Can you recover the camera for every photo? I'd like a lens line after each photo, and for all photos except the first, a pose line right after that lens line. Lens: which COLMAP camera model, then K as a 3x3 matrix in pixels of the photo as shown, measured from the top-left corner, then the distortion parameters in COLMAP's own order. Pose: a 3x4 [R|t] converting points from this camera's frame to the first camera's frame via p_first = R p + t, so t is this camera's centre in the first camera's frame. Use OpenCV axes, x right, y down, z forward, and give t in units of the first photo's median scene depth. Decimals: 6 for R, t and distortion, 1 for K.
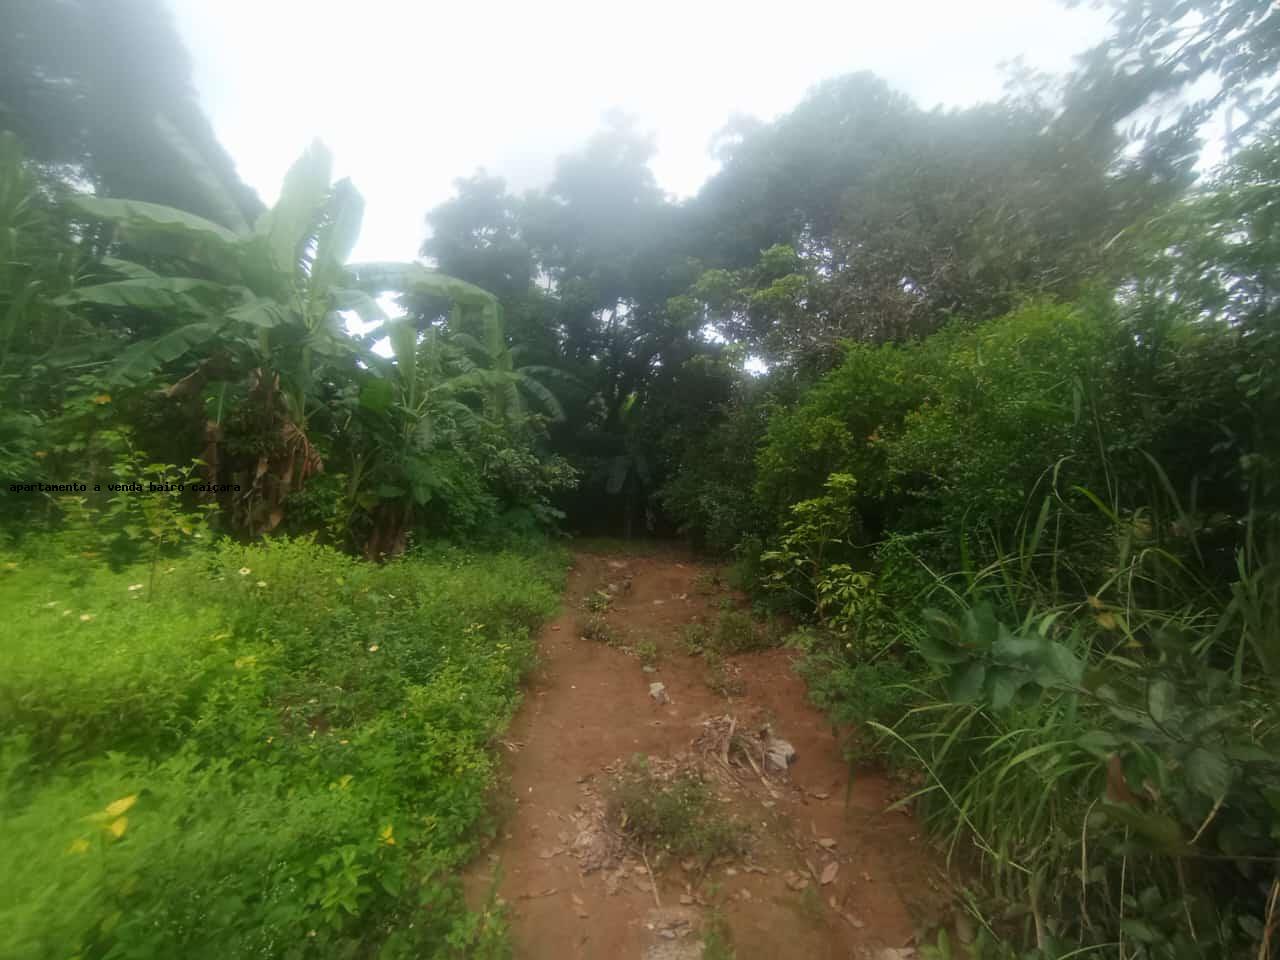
lens RADIAL K [[594.0, 0, 629.2], [0, 594.0, 469.5], [0, 0, 1]] dist [-0.001308, 0.000147]
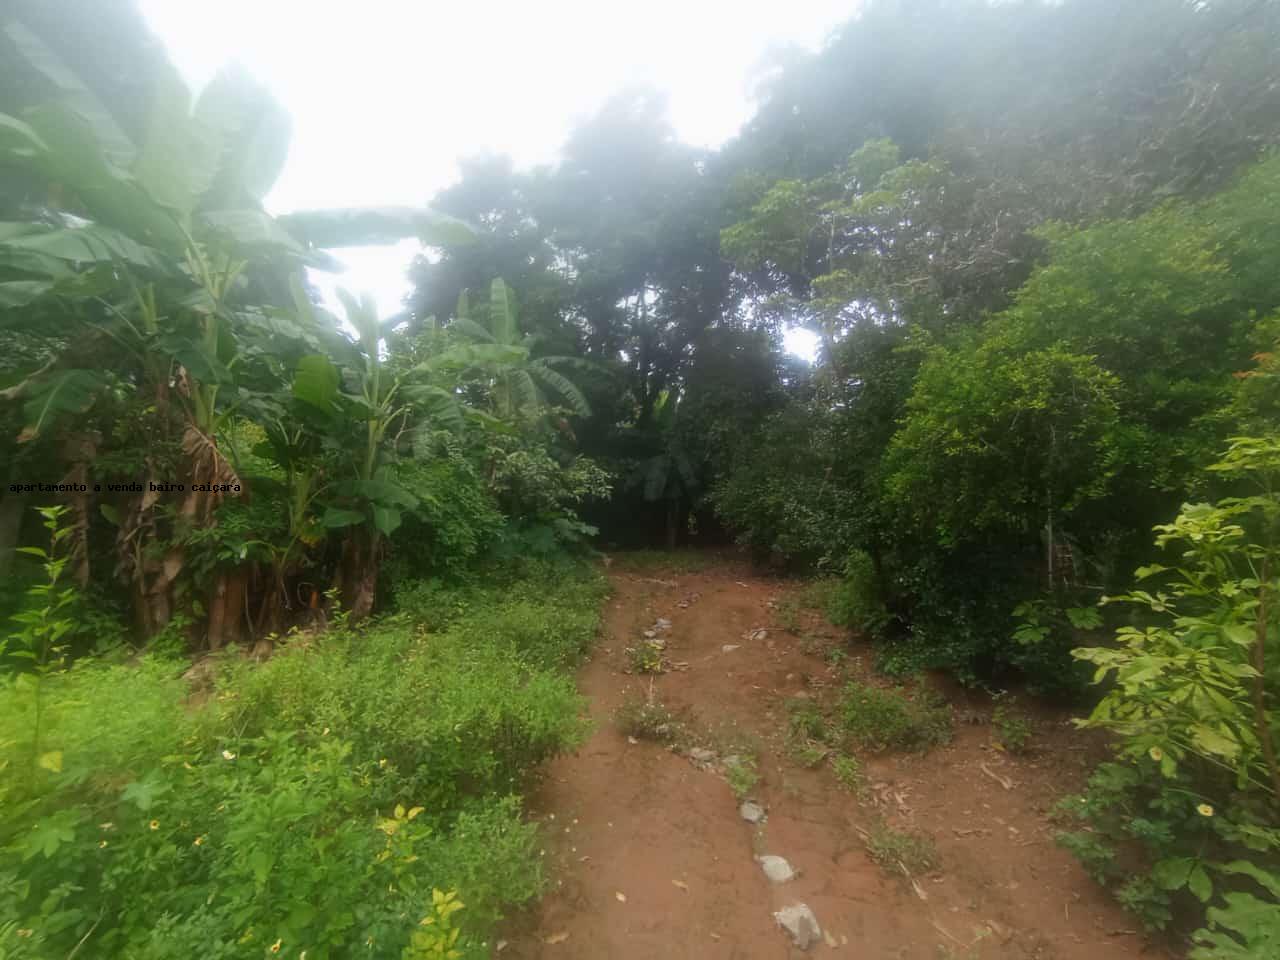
lens RADIAL K [[586.7, 0, 646.6], [0, 586.7, 484.1], [0, 0, 1]] dist [-0.021133, 0.011065]
pose [[0.998046, -0.055947, -0.027808, -0.016567], [0.056477, 0.998229, 0.018661, 0.002824], [0.026715, -0.020195, 0.999439, 0.217989]]
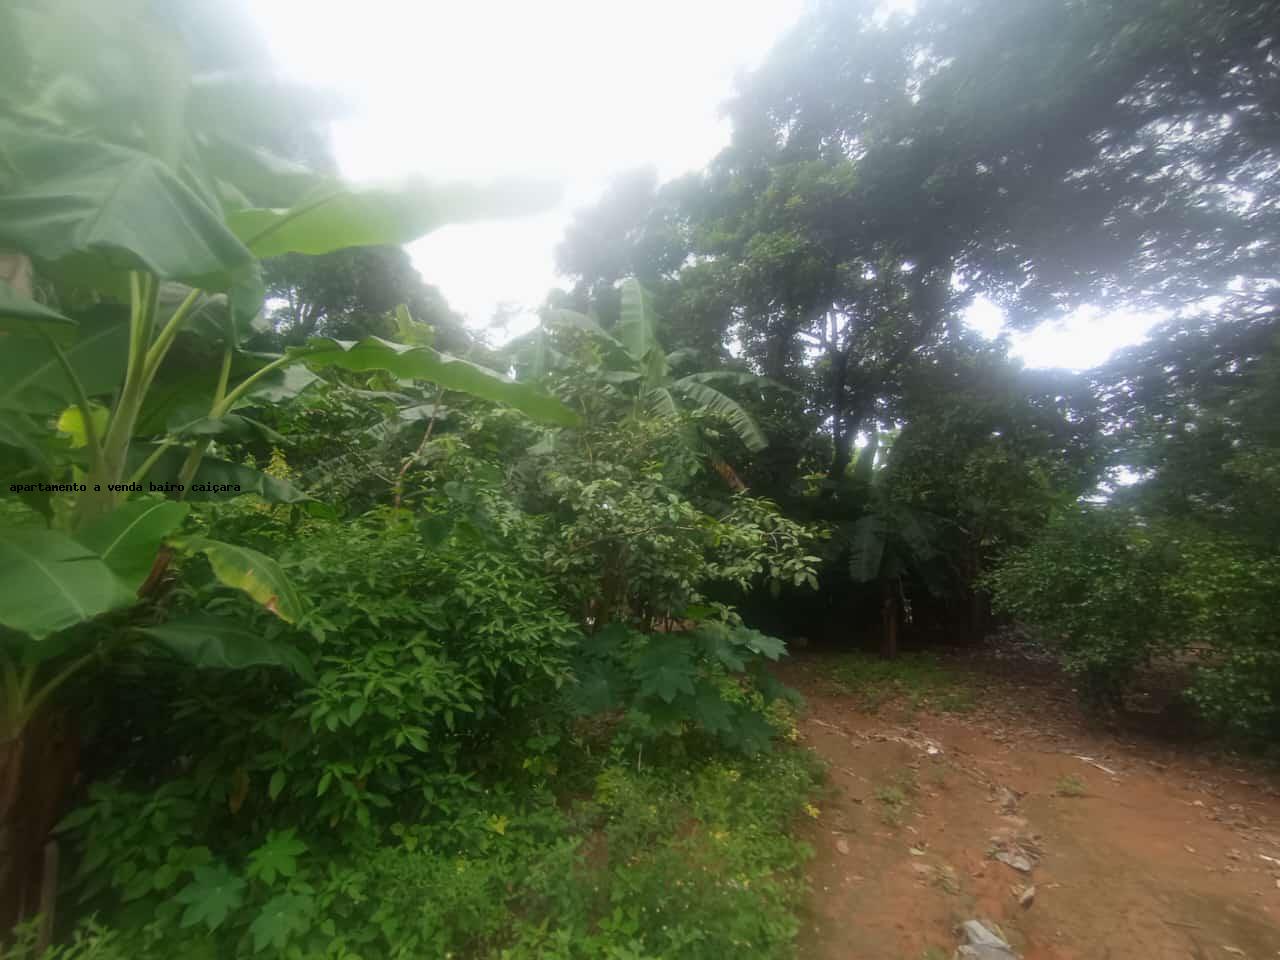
lens RADIAL K [[586.7, 0, 635.8], [0, 586.7, 474.9], [0, 0, 1]] dist [-0.021133, 0.011065]
pose [[0.939953, -0.102169, -0.325653, -0.063813], [0.057702, 0.987979, -0.143415, 0.012557], [0.336391, 0.116012, 0.934549, 0.607274]]
